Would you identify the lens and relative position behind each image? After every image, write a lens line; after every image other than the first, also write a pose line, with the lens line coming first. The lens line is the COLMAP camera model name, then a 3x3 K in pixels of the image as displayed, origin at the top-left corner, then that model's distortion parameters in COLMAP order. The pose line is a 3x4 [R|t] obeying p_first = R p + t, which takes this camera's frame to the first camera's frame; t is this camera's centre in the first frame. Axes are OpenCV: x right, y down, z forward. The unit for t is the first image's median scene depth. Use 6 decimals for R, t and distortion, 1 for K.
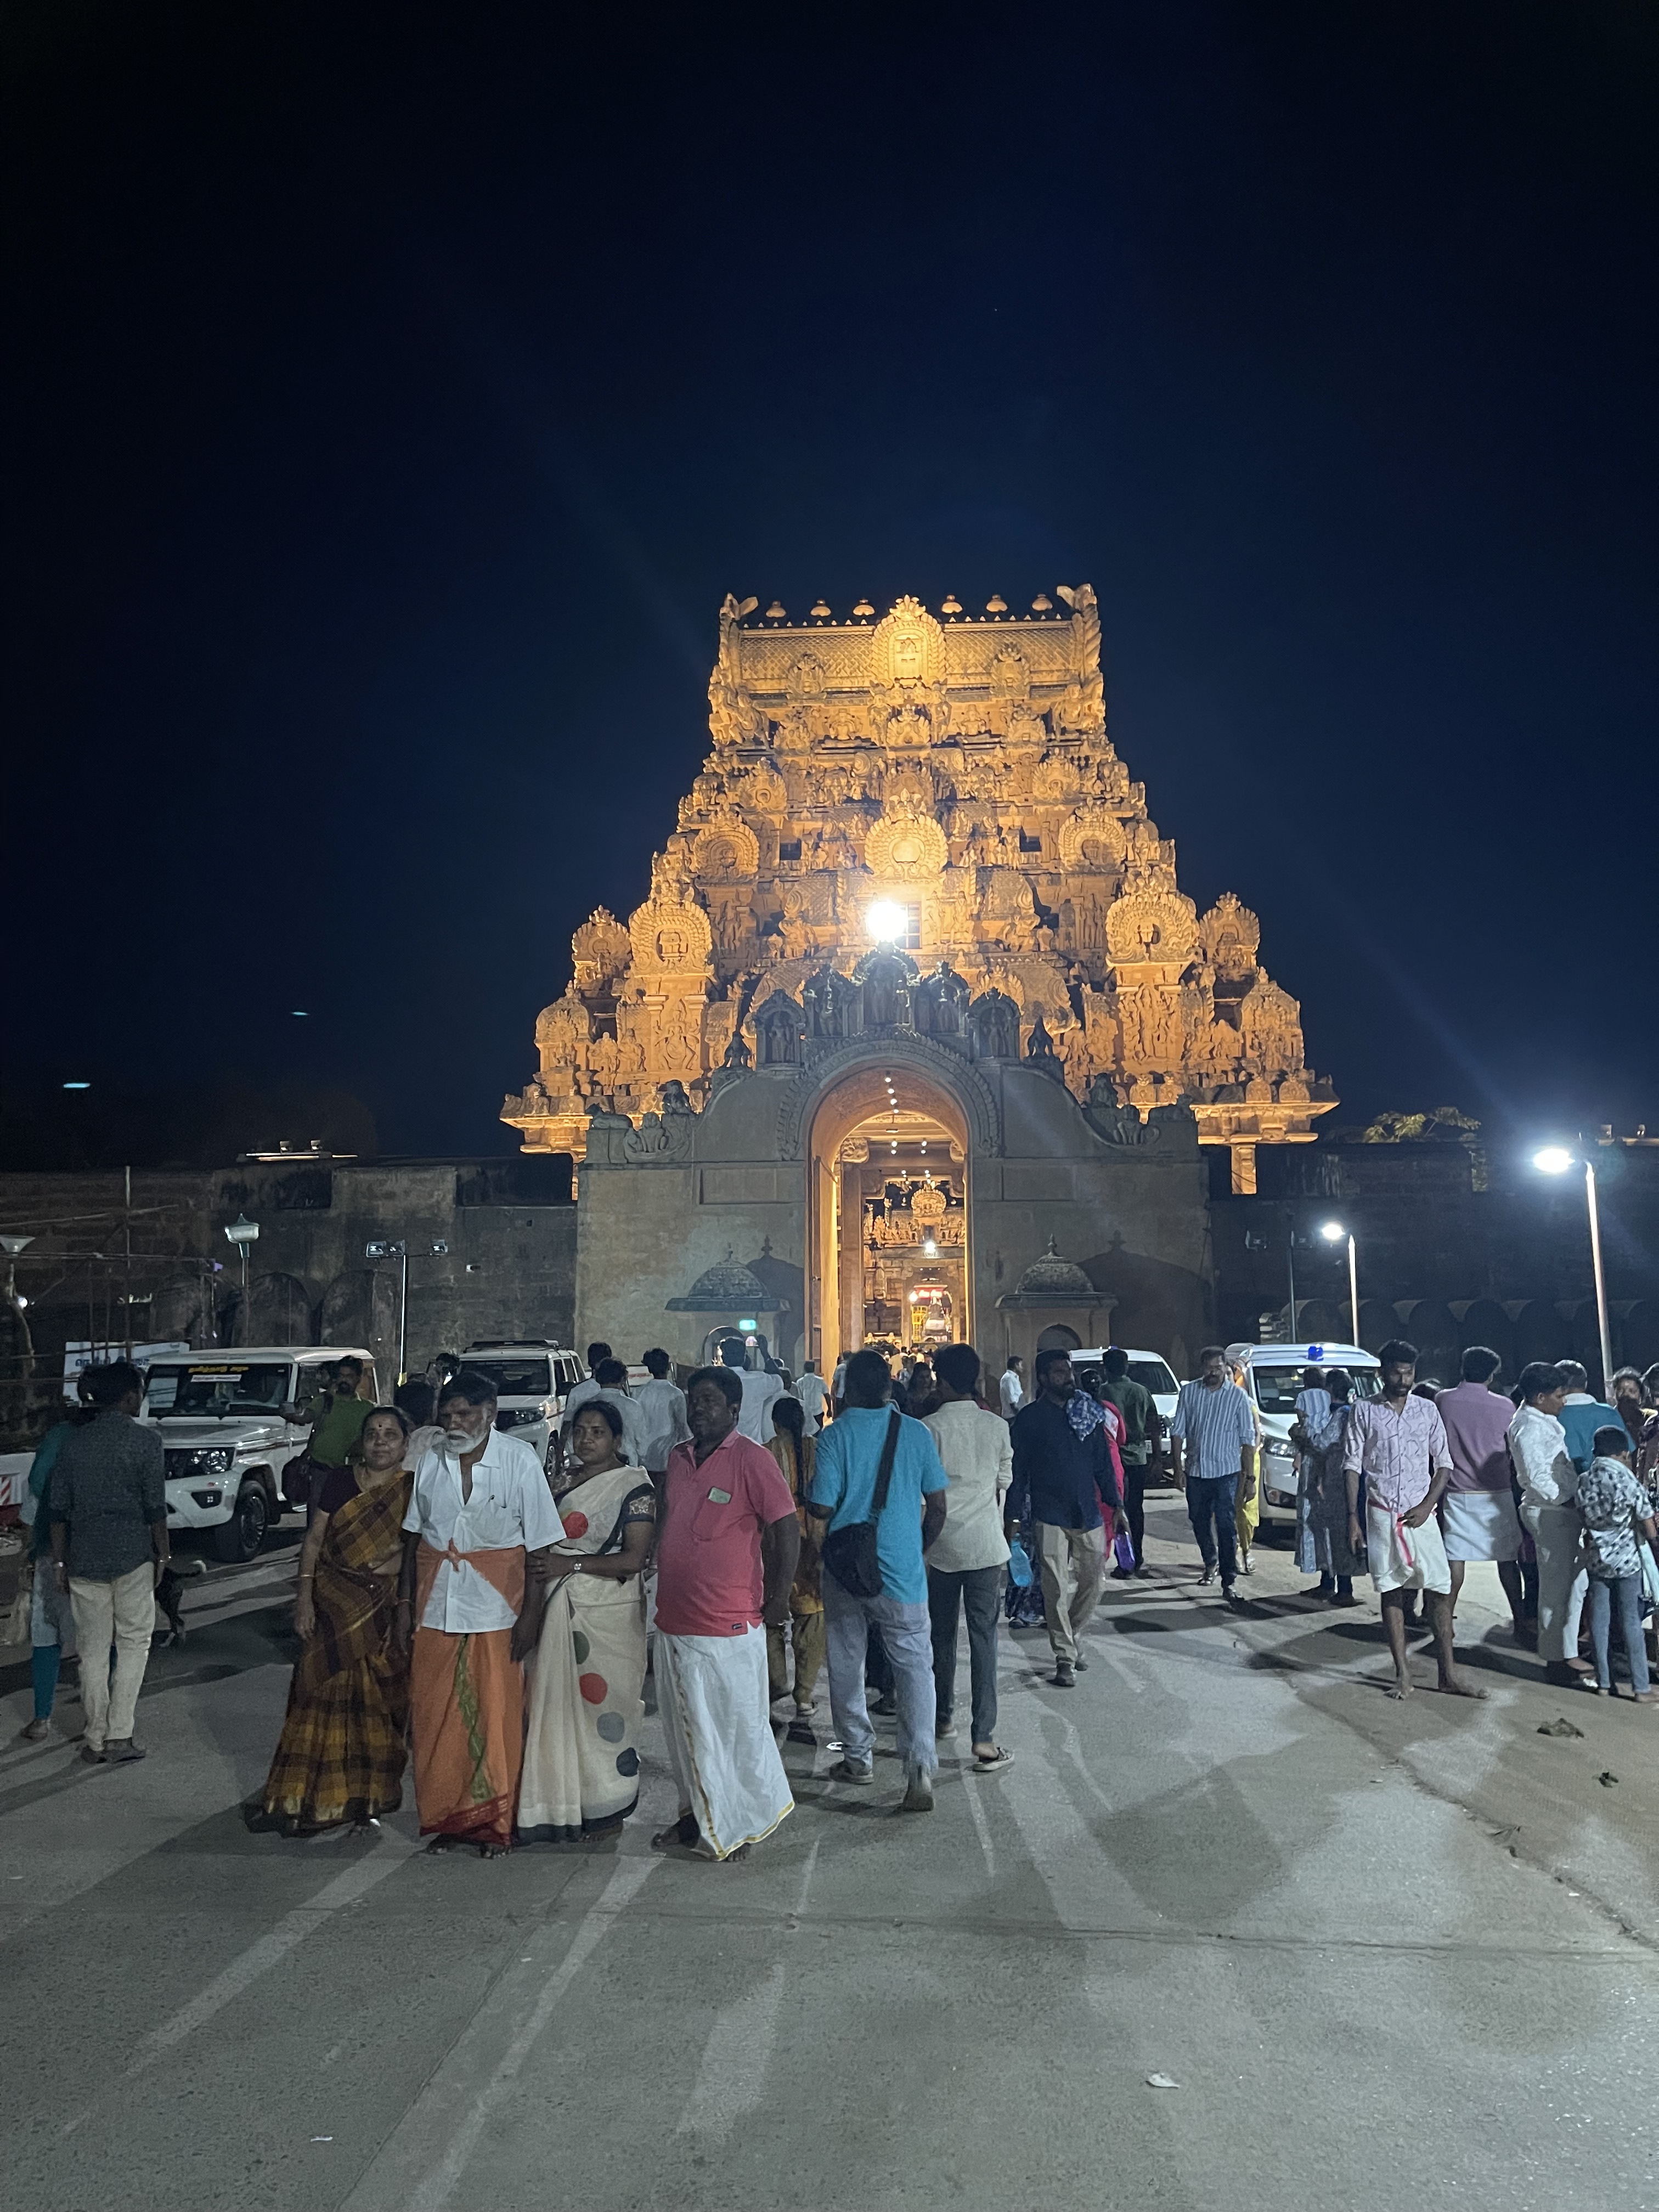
lens RADIAL K [[1608.3, 0, 813.9], [0, 1608.3, 1108.3], [0, 0, 1]] dist [0.017349, -0.000541]
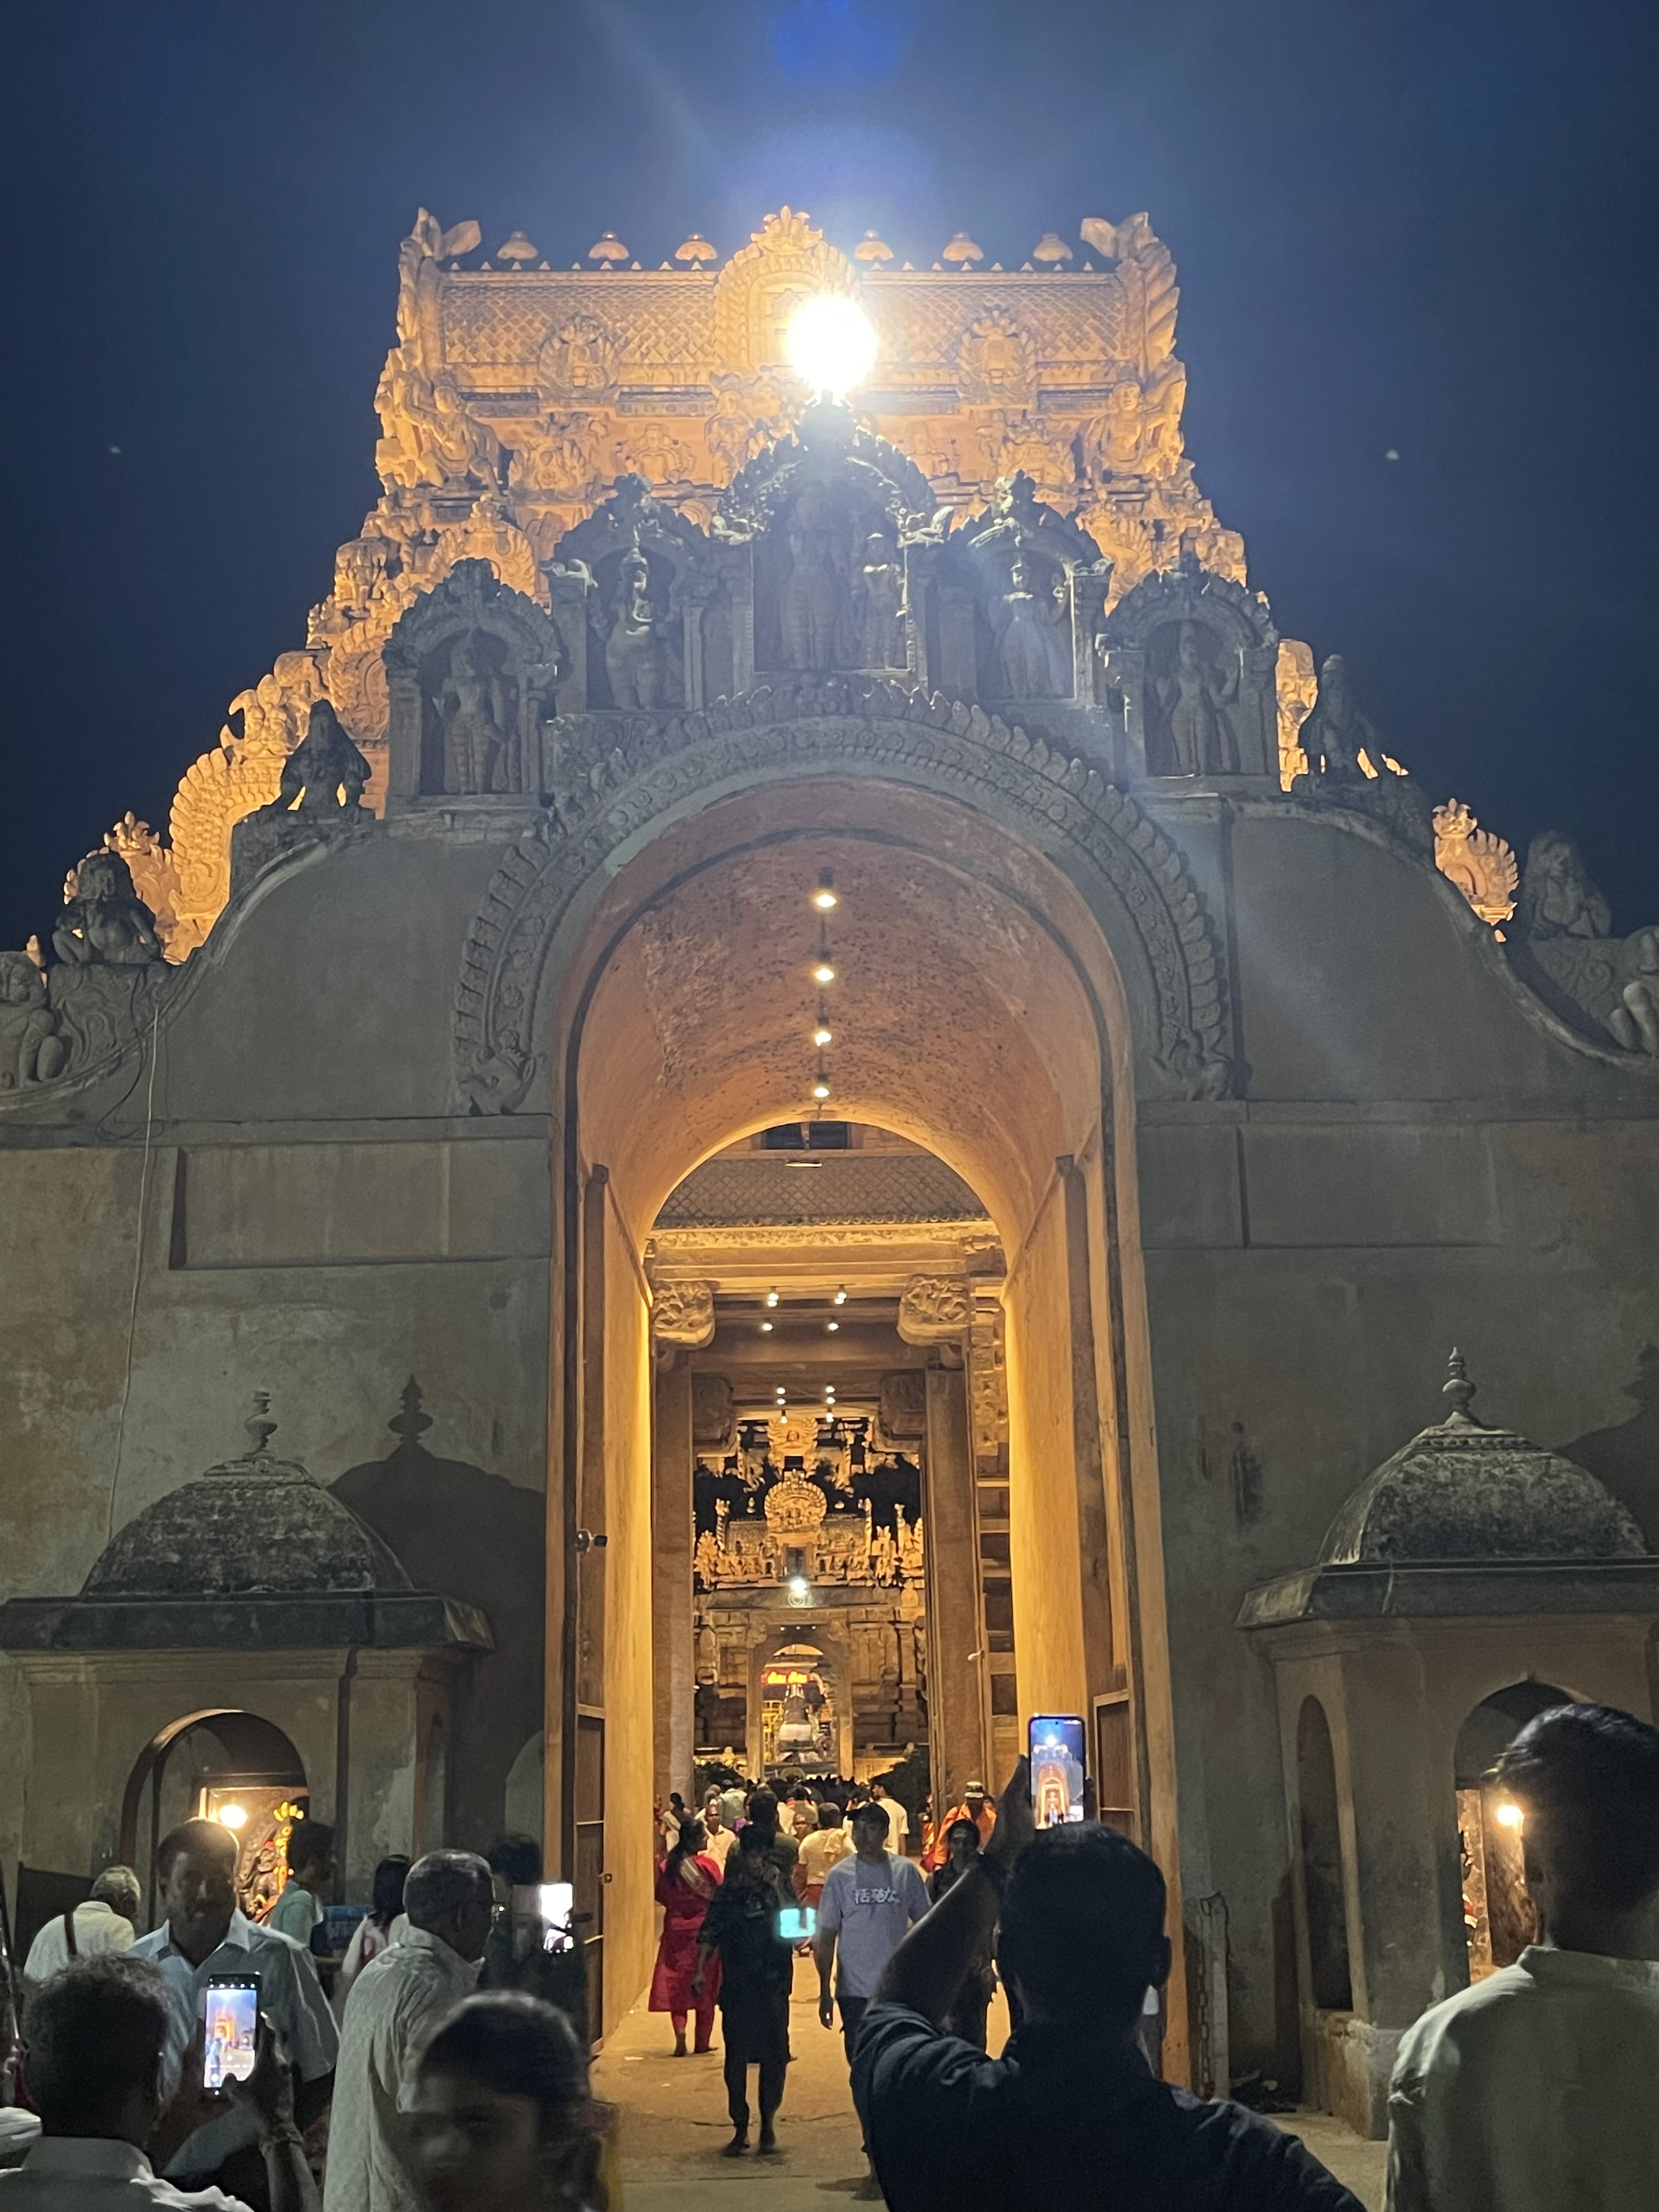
lens RADIAL K [[2439.5, 0, 828.2], [0, 2439.5, 1120.4], [0, 0, 1]] dist [0.007769, 0.000000]
pose [[0.995329, 0.006579, 0.096316, 0.000768], [0.004391, 0.993558, -0.113236, 0.043557], [-0.096441, 0.113130, 0.988889, 0.300299]]
